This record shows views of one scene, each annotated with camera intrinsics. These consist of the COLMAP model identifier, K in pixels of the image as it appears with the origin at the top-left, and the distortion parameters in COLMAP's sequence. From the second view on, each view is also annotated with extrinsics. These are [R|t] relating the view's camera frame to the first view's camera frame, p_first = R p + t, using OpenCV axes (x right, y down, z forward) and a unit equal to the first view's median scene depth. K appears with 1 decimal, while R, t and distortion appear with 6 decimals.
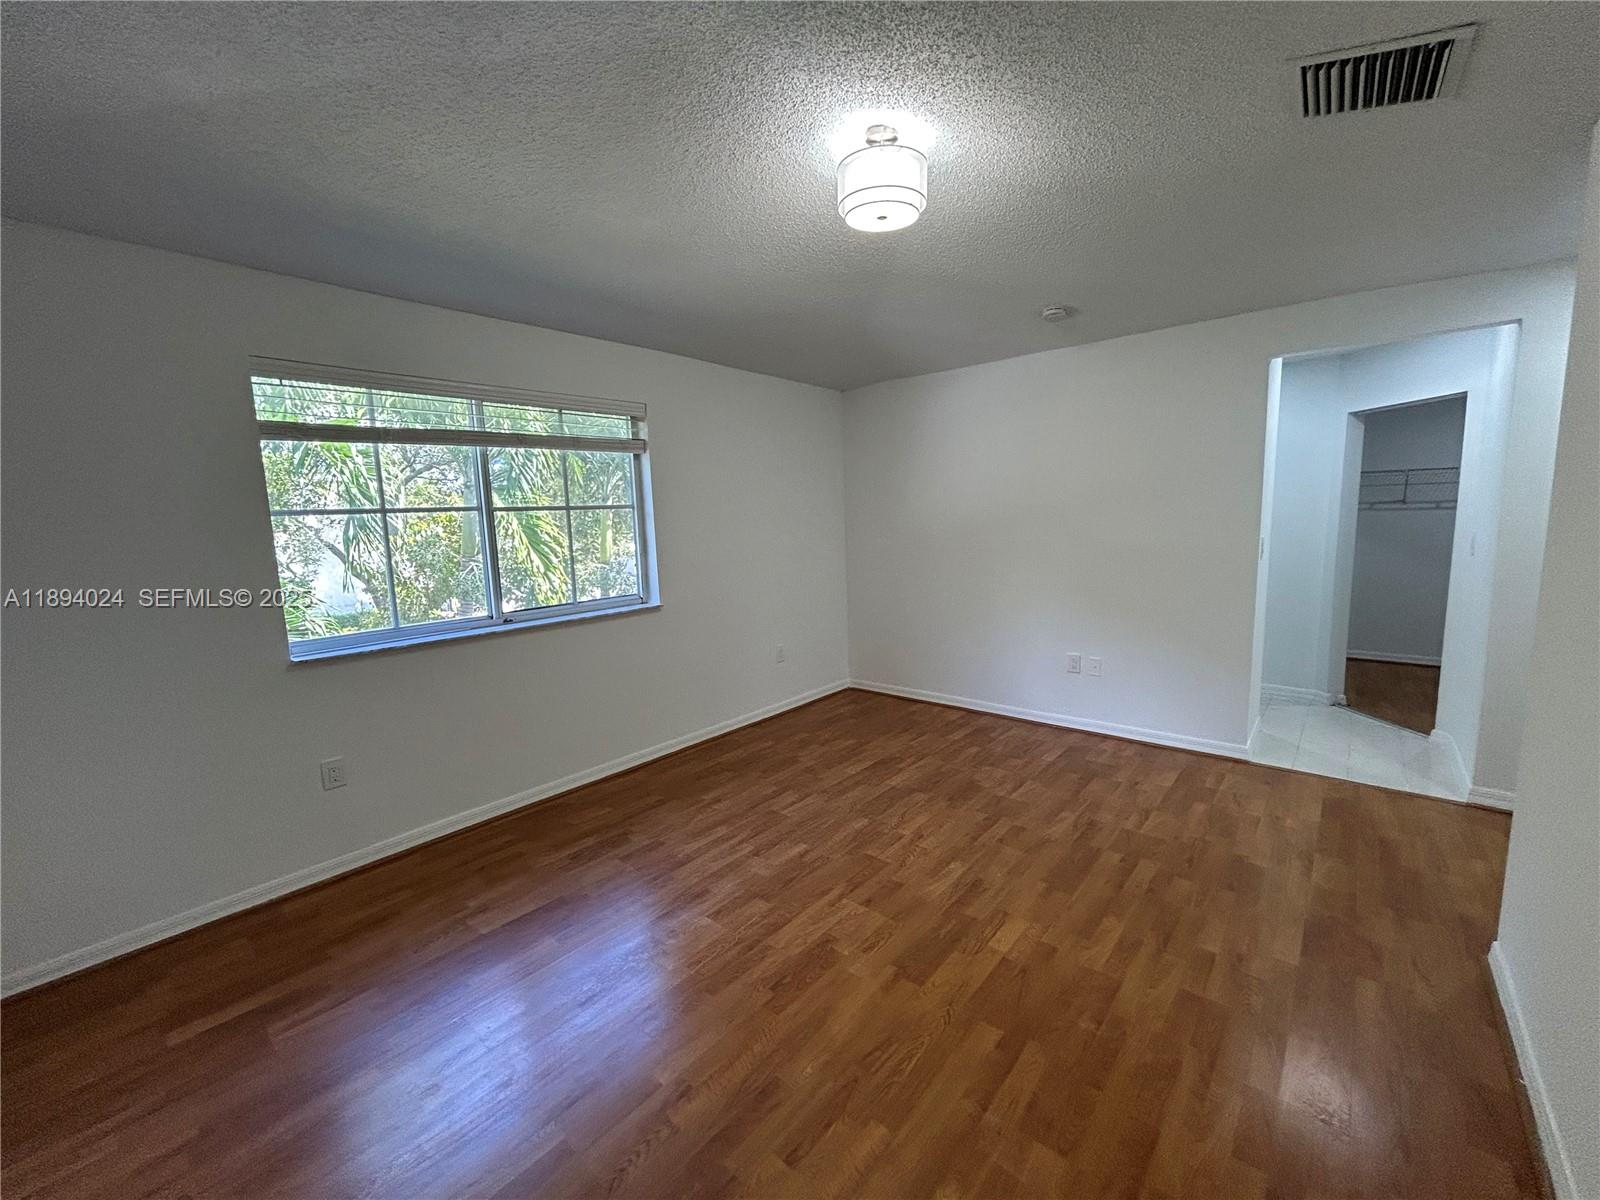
lens RADIAL K [[641.8, 0, 808.3], [0, 641.8, 599.4], [0, 0, 1]] dist [-0.002373, 0.000166]
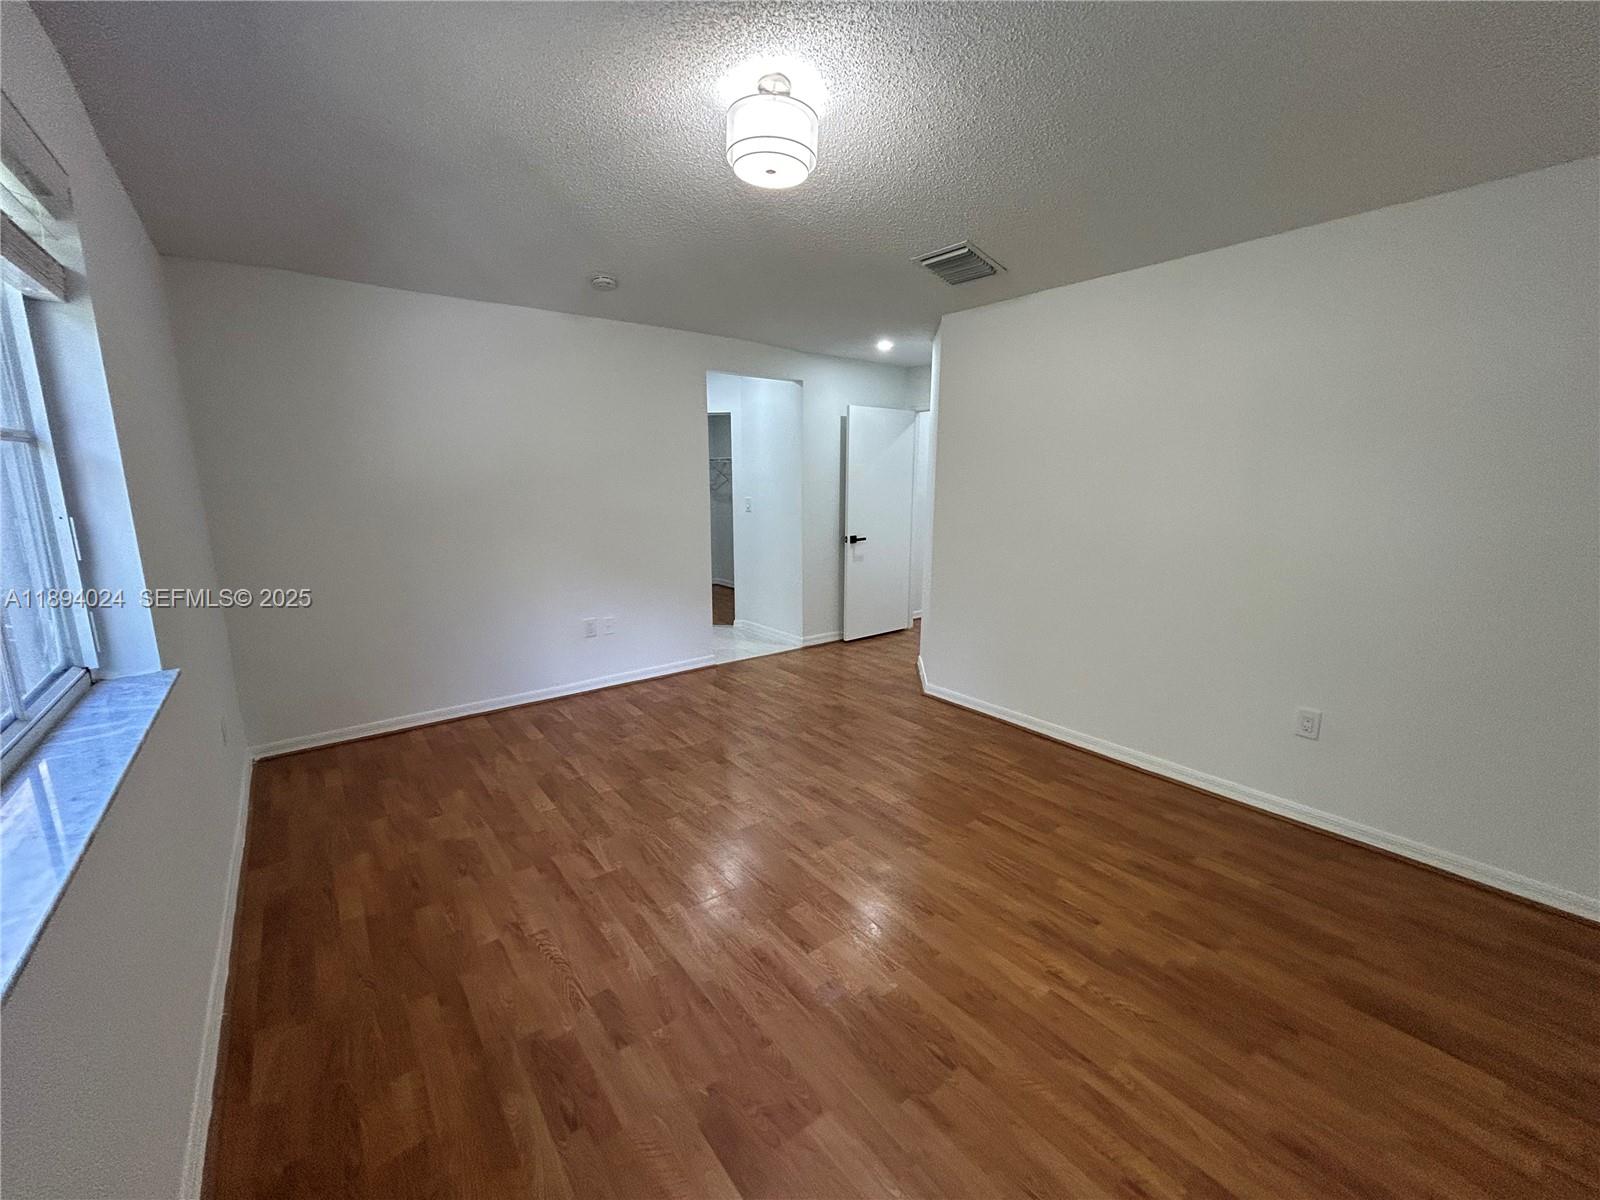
lens RADIAL K [[641.8, 0, 795.3], [0, 641.8, 595.6], [0, 0, 1]] dist [-0.002373, 0.000166]
pose [[0.203629, -0.150968, 0.967339, -0.740561], [0.121851, 0.984266, 0.127959, -0.062712], [-0.971436, 0.091815, 0.218821, 0.645059]]
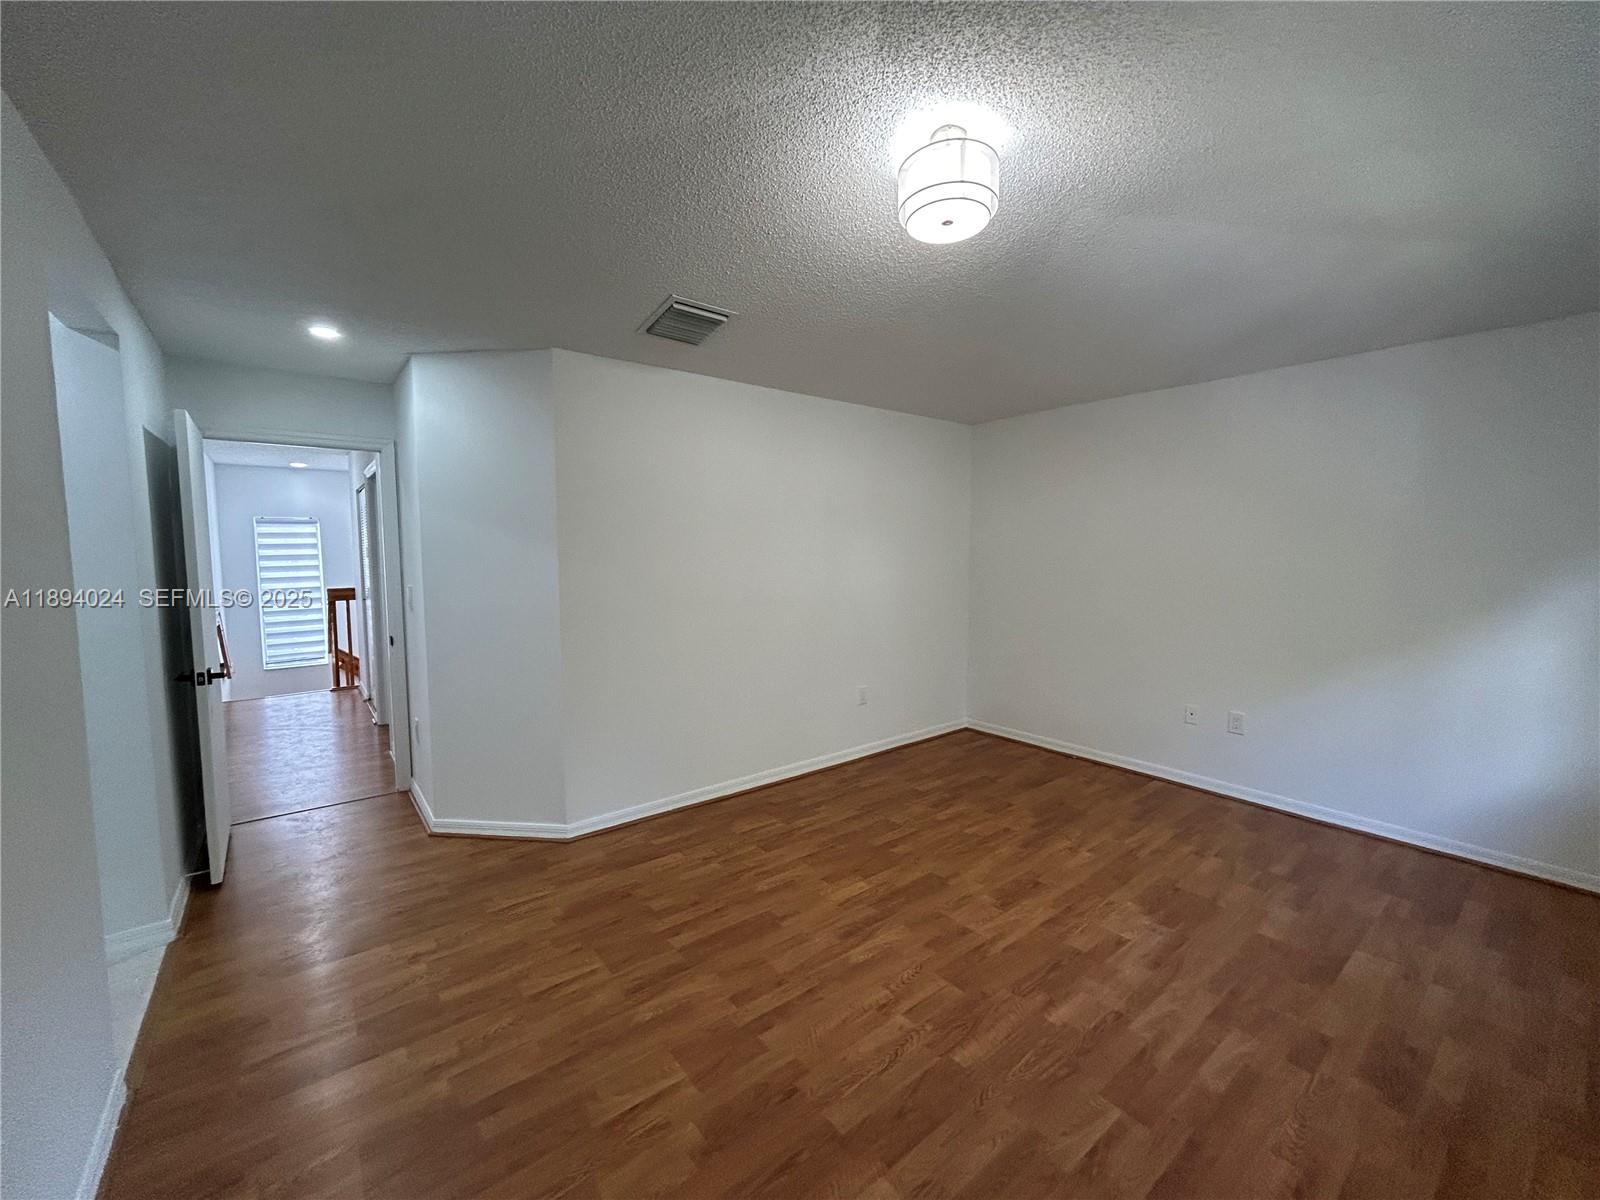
lens RADIAL K [[641.8, 0, 799.8], [0, 641.8, 601.0], [0, 0, 1]] dist [-0.002373, 0.000166]
pose [[-0.979351, 0.015256, 0.201589, 0.114061], [0.057991, 0.976443, 0.207835, -0.221440], [-0.193669, 0.215234, -0.957166, 1.598937]]
